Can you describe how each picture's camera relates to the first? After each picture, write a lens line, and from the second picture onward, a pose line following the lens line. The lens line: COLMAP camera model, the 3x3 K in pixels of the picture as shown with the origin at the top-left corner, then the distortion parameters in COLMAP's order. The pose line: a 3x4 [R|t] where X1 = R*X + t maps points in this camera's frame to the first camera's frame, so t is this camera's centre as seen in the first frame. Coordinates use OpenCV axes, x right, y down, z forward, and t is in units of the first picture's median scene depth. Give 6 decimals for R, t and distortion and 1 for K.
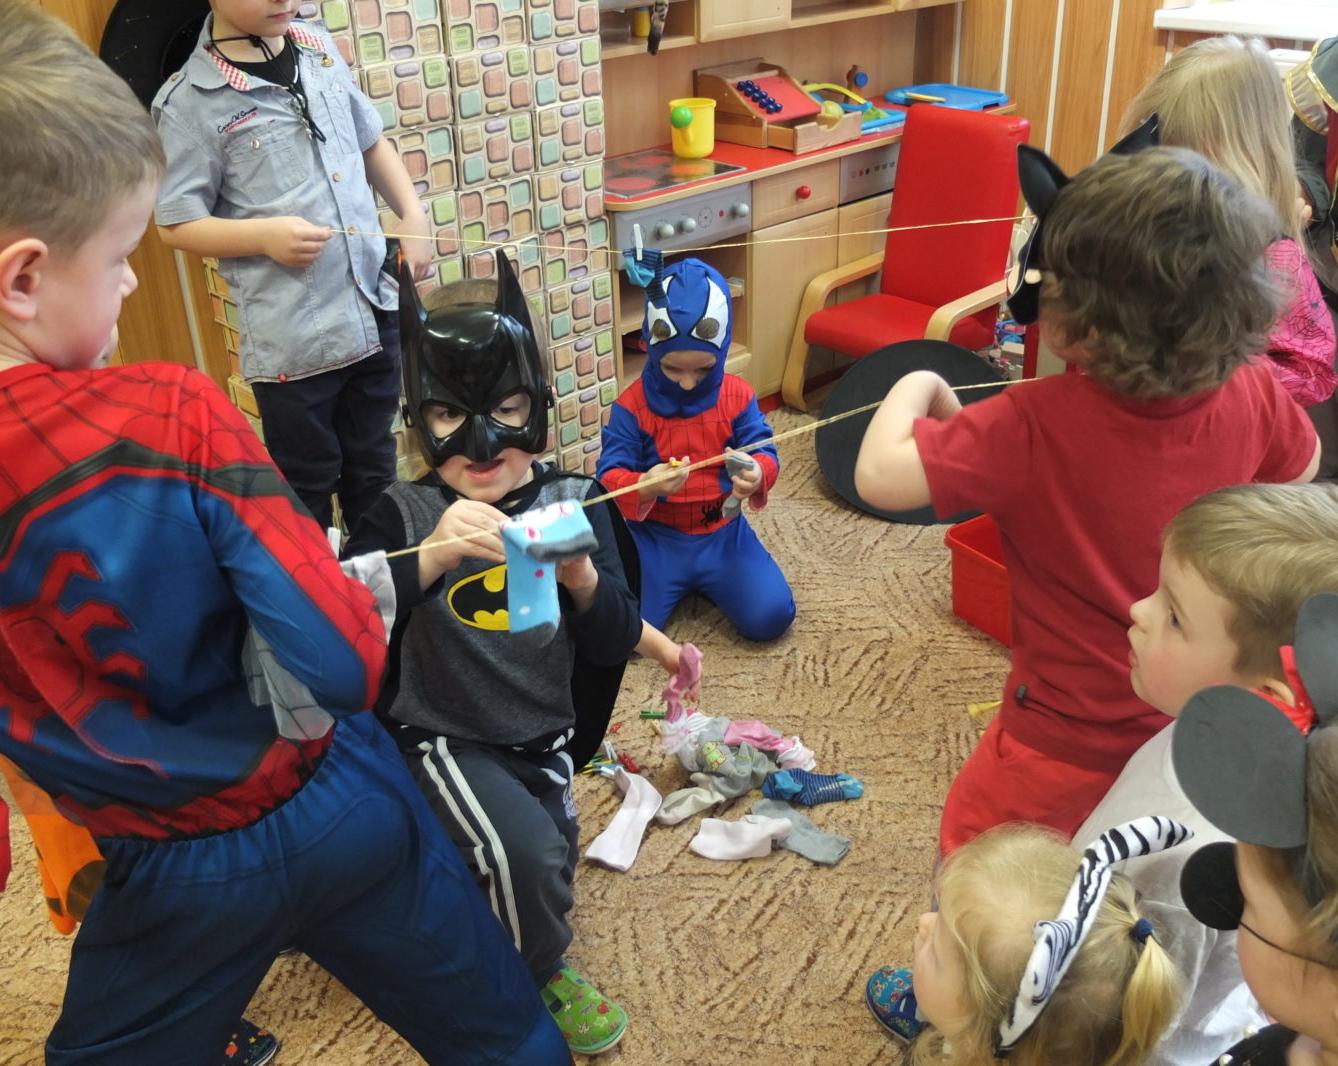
lens RADIAL K [[1273.0, 0, 674.8], [0, 1273.0, 527.7], [0, 0, 1]] dist [-0.053537, 0.000000]
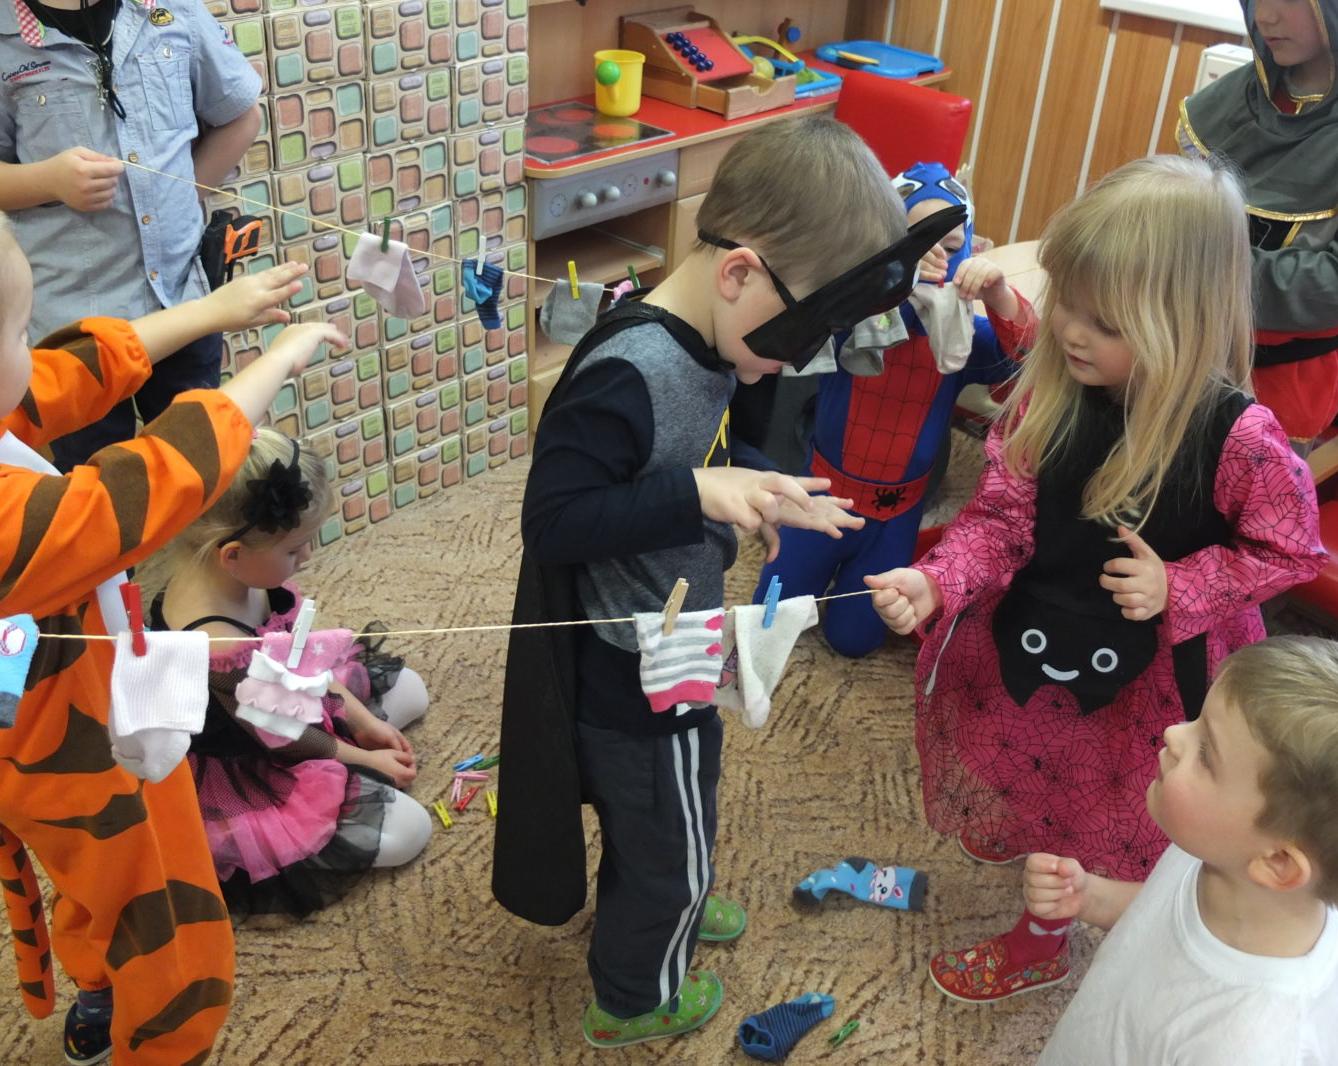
lens RADIAL K [[1273.0, 0, 672.9], [0, 1273.0, 526.9], [0, 0, 1]] dist [-0.053537, 0.000000]
pose [[0.993972, 0.036873, 0.103248, -0.036736], [-0.044552, 0.996330, 0.073080, -0.075295], [-0.100174, -0.077240, 0.991967, 0.063167]]
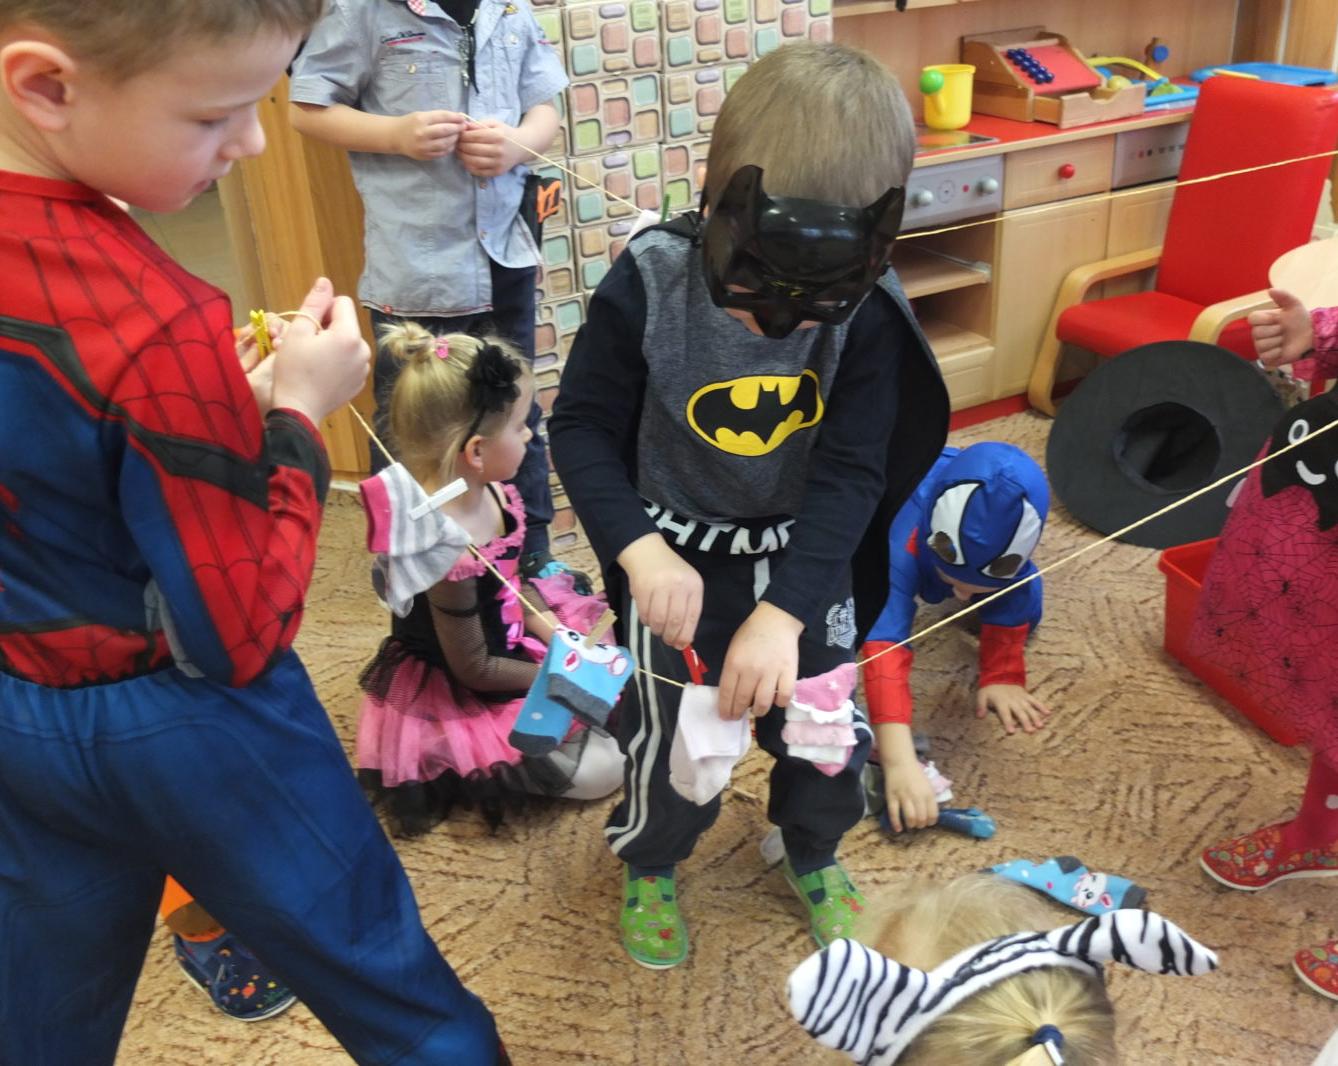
lens RADIAL K [[1252.2, 0, 674.8], [0, 1252.2, 531.6], [0, 0, 1]] dist [-0.033147, 0.000000]
pose [[0.961996, 0.102812, -0.252969, 0.104671], [-0.104087, 0.994533, 0.008376, 0.015255], [0.252448, 0.018273, 0.967438, 0.097500]]
